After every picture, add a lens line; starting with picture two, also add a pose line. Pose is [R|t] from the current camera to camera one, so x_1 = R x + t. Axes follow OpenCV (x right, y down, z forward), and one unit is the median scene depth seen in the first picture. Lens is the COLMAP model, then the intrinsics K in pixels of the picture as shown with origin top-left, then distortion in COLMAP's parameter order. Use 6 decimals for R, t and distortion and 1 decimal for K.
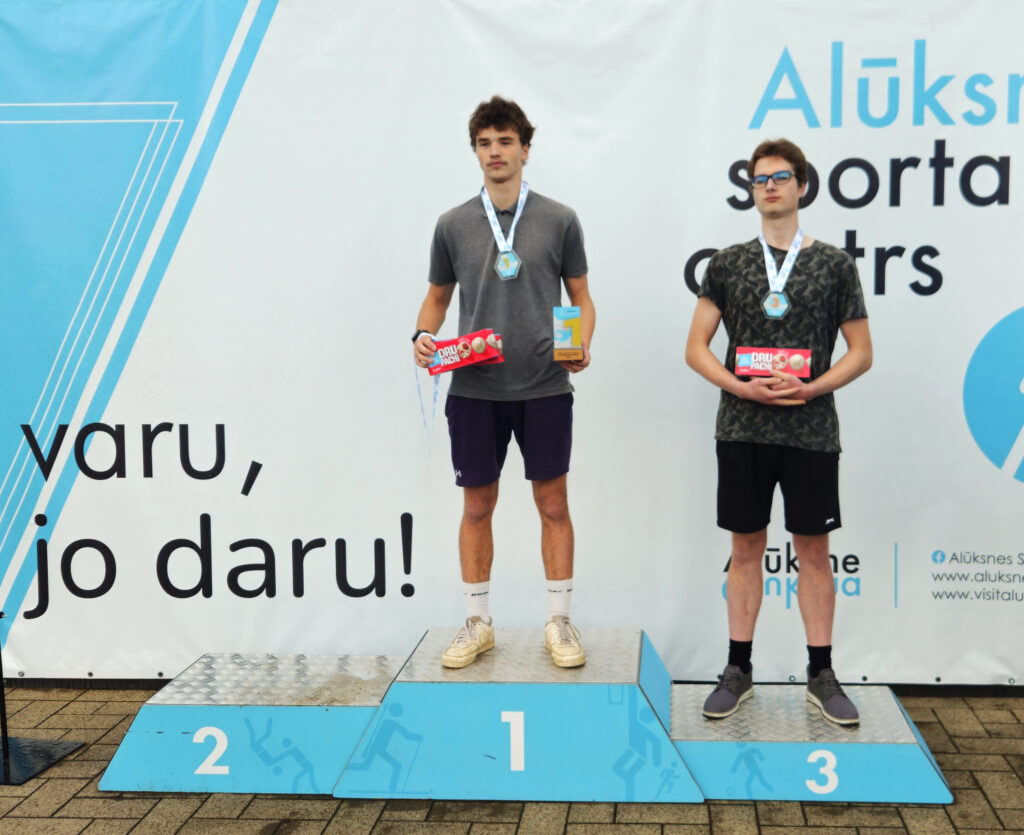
lens RADIAL K [[1180.4, 0, 601.5], [0, 1180.4, 415.1], [0, 0, 1]] dist [0.074273, -0.068848]
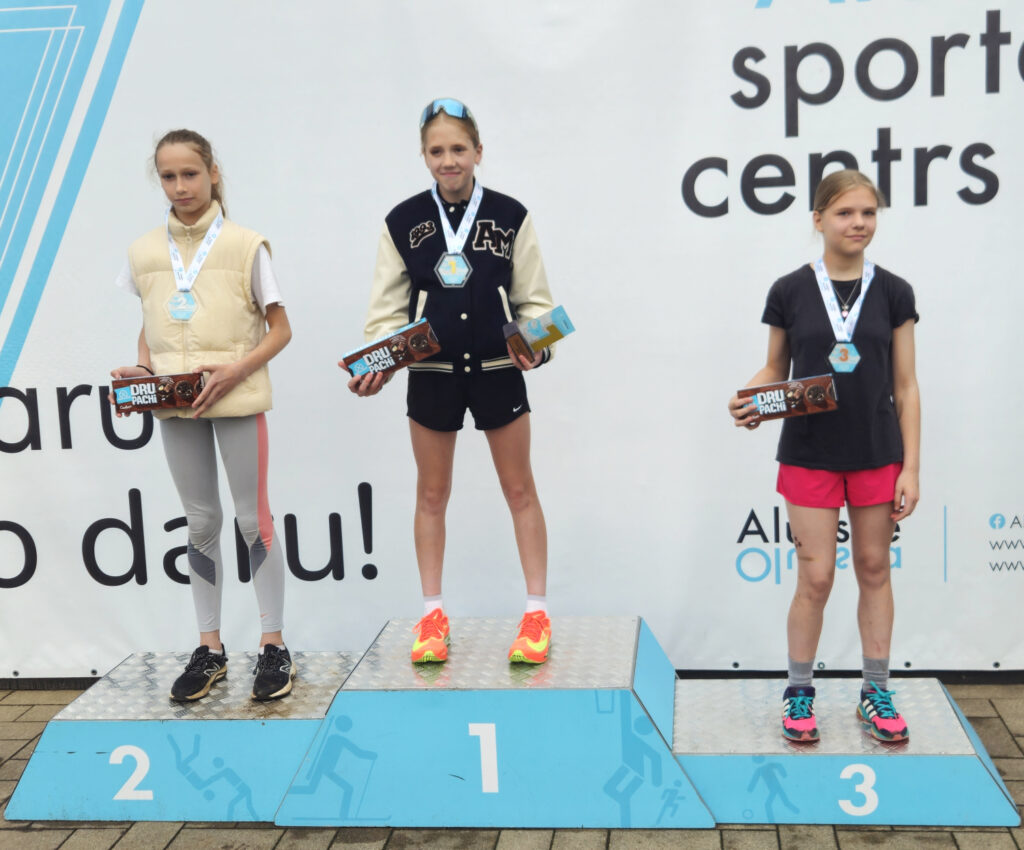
lens RADIAL K [[1230.6, 0, 567.5], [0, 1230.6, 424.4], [0, 0, 1]] dist [0.078677, -0.078247]
pose [[0.998677, -0.026784, -0.043886, 0.024387], [0.029217, 0.998016, 0.055763, -0.005412], [0.042306, -0.056971, 0.997479, 0.125332]]
